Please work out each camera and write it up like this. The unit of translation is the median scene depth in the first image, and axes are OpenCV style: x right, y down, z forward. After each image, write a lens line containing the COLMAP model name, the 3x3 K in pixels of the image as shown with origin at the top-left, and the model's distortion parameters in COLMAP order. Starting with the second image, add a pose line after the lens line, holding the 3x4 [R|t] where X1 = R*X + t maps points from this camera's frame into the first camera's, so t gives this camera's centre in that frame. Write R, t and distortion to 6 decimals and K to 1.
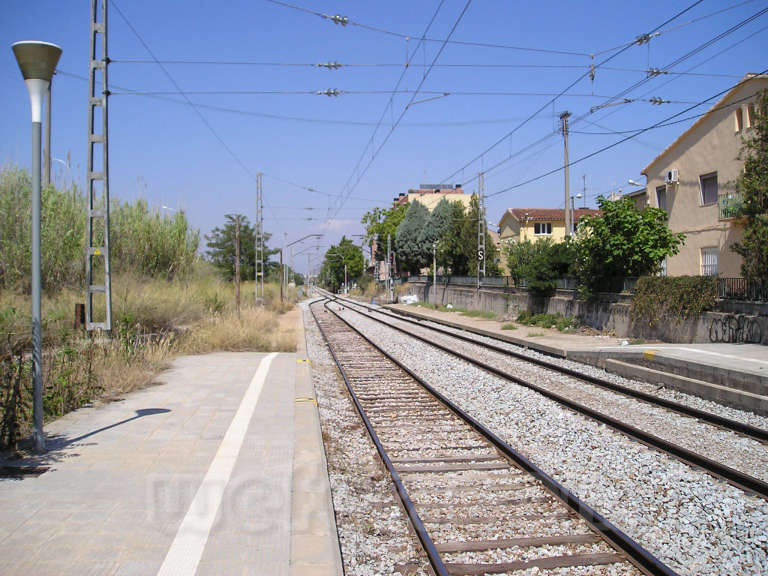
lens RADIAL K [[784.9, 0, 401.7], [0, 784.9, 287.8], [0, 0, 1]] dist [-0.141757, 0.108320]
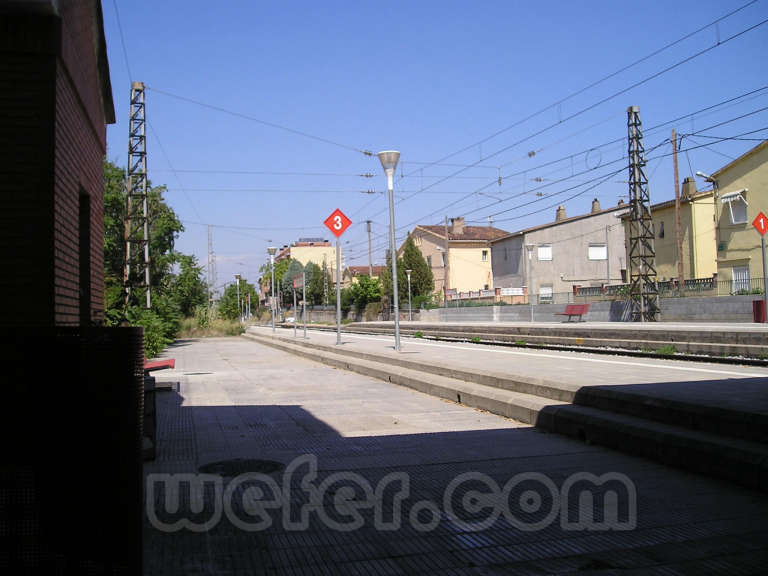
lens RADIAL K [[784.9, 0, 401.7], [0, 784.9, 287.8], [0, 0, 1]] dist [-0.141757, 0.108320]
pose [[0.989139, -0.018578, 0.145806, 0.000270], [0.024314, 0.998995, -0.037656, 0.016361], [-0.144960, 0.040792, 0.988596, -0.752076]]
